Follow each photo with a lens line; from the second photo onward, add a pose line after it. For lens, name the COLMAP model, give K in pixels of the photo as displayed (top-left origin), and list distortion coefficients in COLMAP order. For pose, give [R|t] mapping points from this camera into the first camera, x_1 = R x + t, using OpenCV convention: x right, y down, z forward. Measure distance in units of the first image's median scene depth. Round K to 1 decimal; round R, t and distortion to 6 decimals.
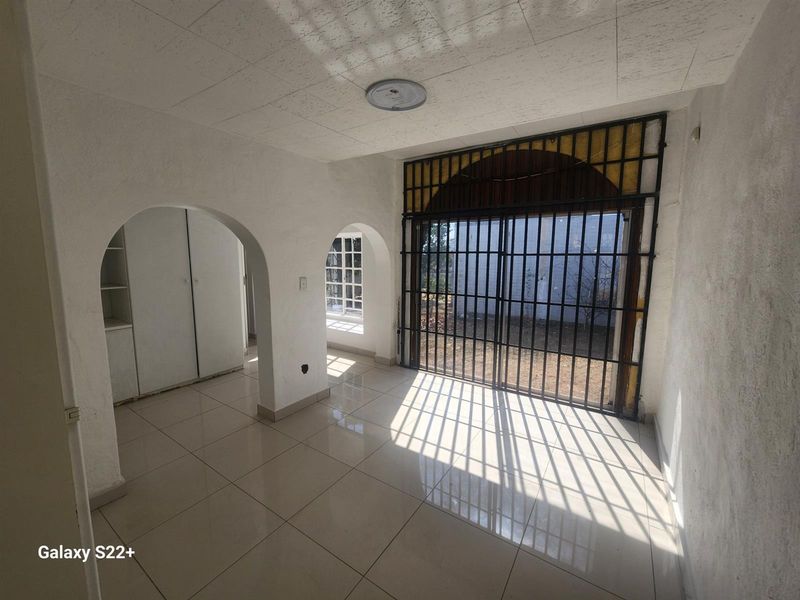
lens RADIAL K [[328.3, 0, 400.0], [0, 328.3, 300.0], [0, 0, 1]] dist [-0.000044, -0.000005]
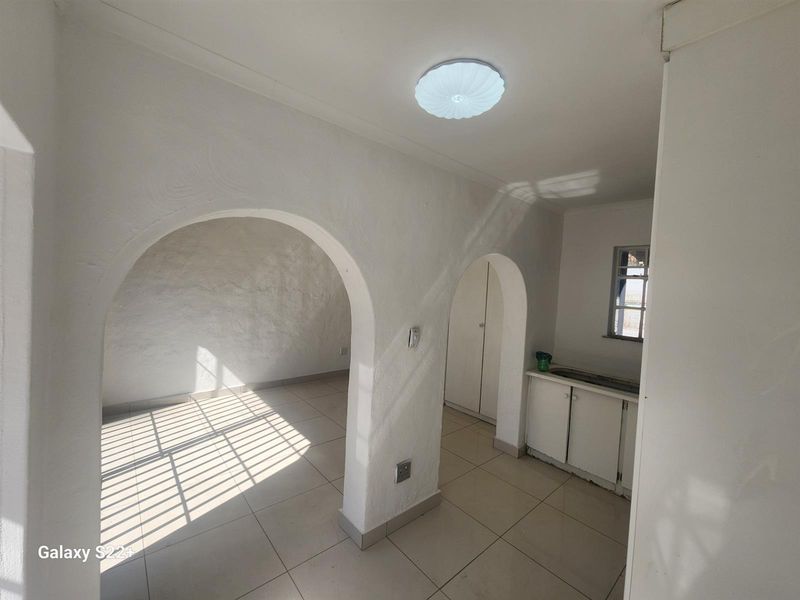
lens RADIAL K [[330.2, 0, 400.0], [0, 330.2, 300.0], [0, 0, 1]] dist [-0.000060, -0.000015]
pose [[-0.963848, -0.067600, 0.257735, -0.569807], [-0.019267, 0.982432, 0.185626, -0.281570], [-0.265756, 0.173949, -0.948217, 1.871342]]
